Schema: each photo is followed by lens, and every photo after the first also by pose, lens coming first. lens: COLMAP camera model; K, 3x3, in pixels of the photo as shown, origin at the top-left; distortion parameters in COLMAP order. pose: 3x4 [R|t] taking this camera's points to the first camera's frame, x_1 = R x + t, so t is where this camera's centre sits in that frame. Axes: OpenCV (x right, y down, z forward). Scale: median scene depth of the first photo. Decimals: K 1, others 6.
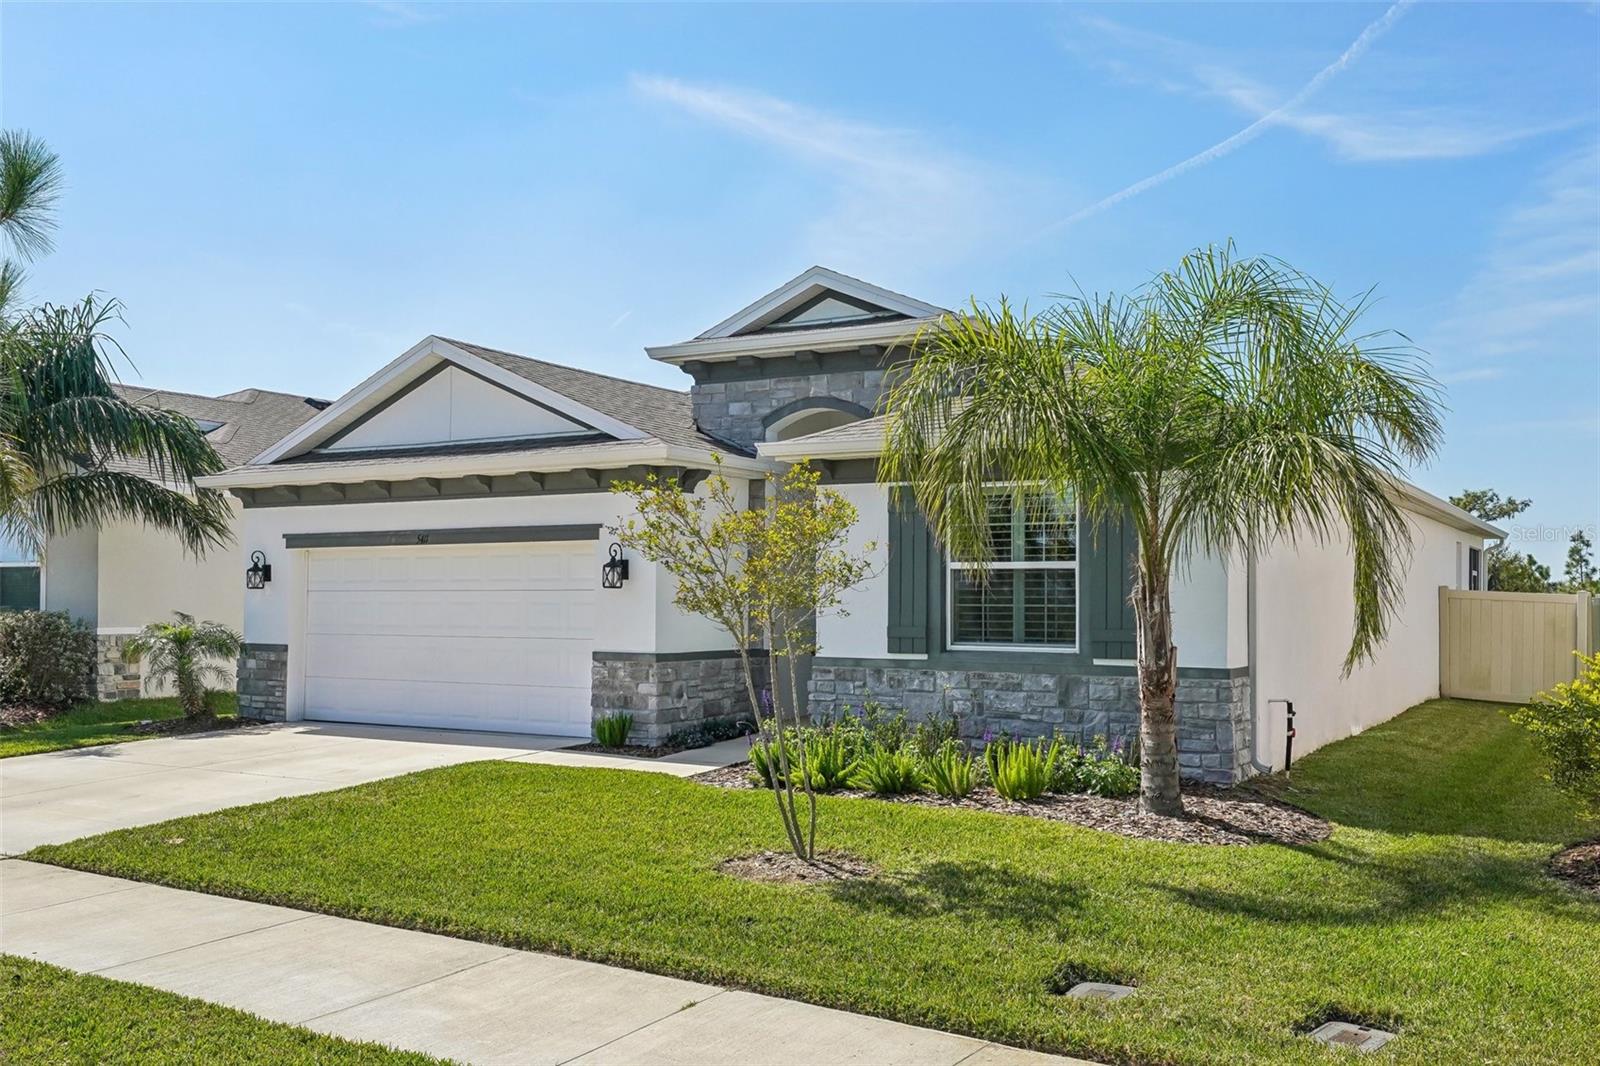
lens RADIAL K [[1394.0, 0, 791.3], [0, 1394.0, 582.5], [0, 0, 1]] dist [0.000762, 0.028607]
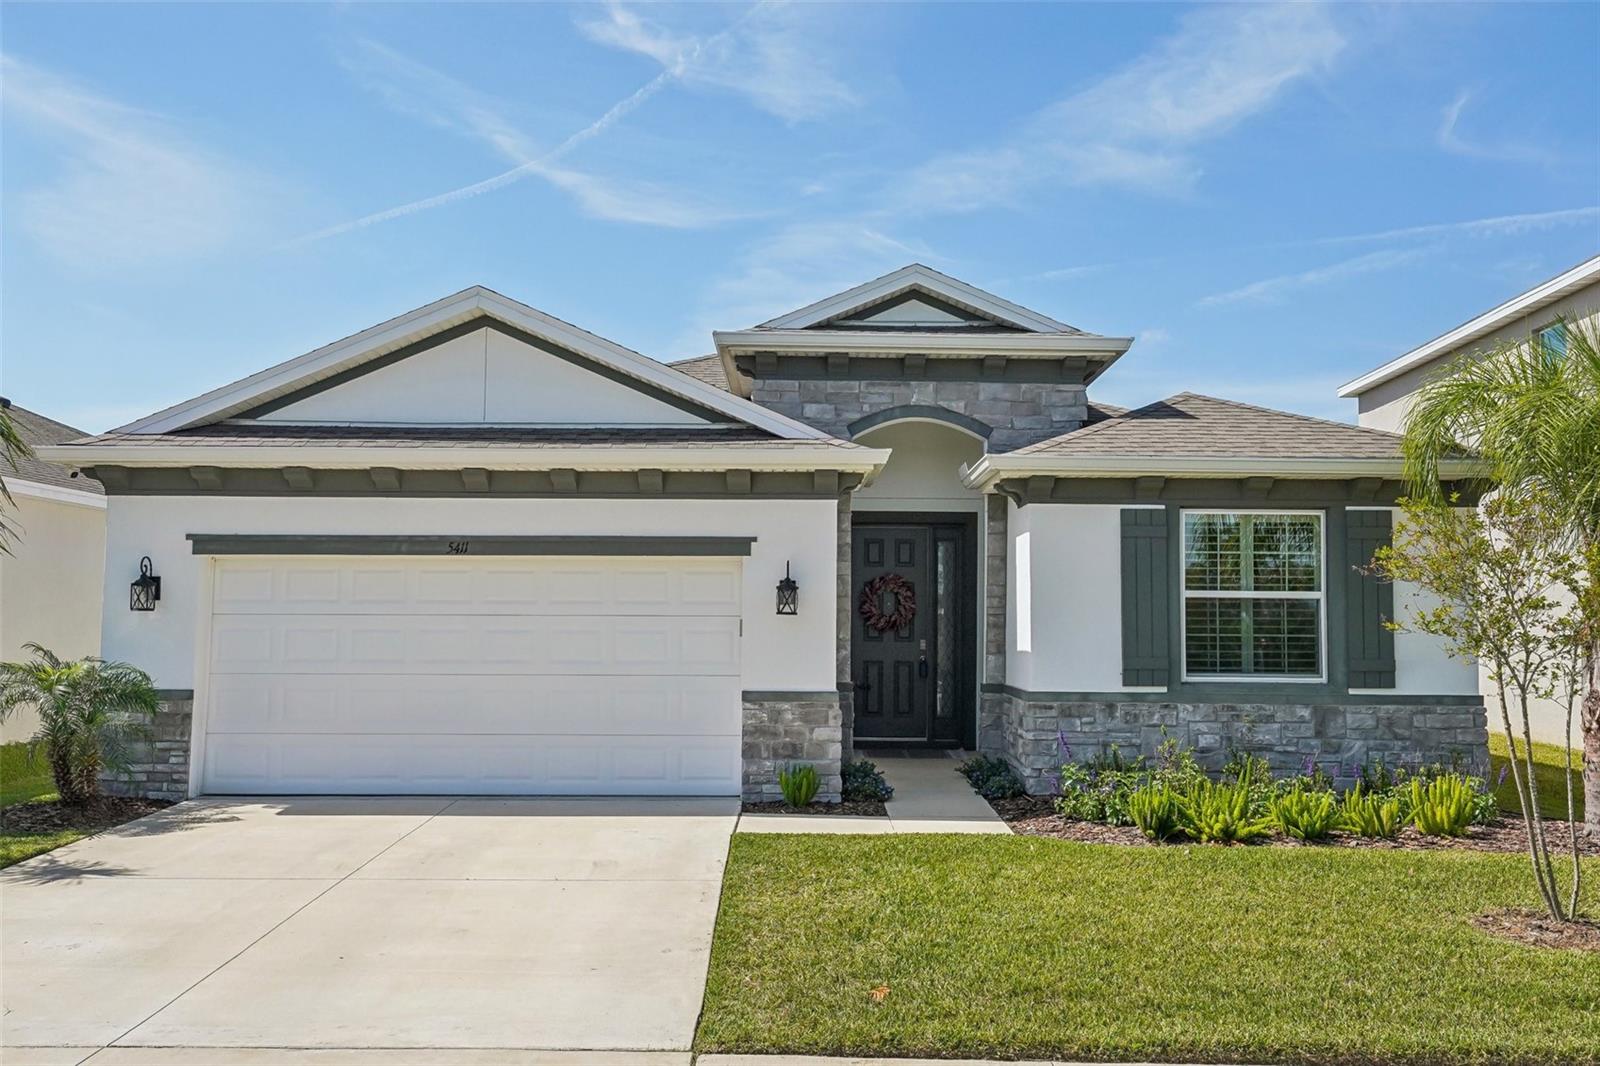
lens RADIAL K [[1394.0, 0, 783.6], [0, 1394.0, 533.9], [0, 0, 1]] dist [0.000762, 0.028607]
pose [[0.865353, 0.035188, 0.499926, -0.536699], [-0.008913, 0.998455, -0.054850, 0.001882], [-0.501084, 0.043009, 0.864330, 0.271335]]
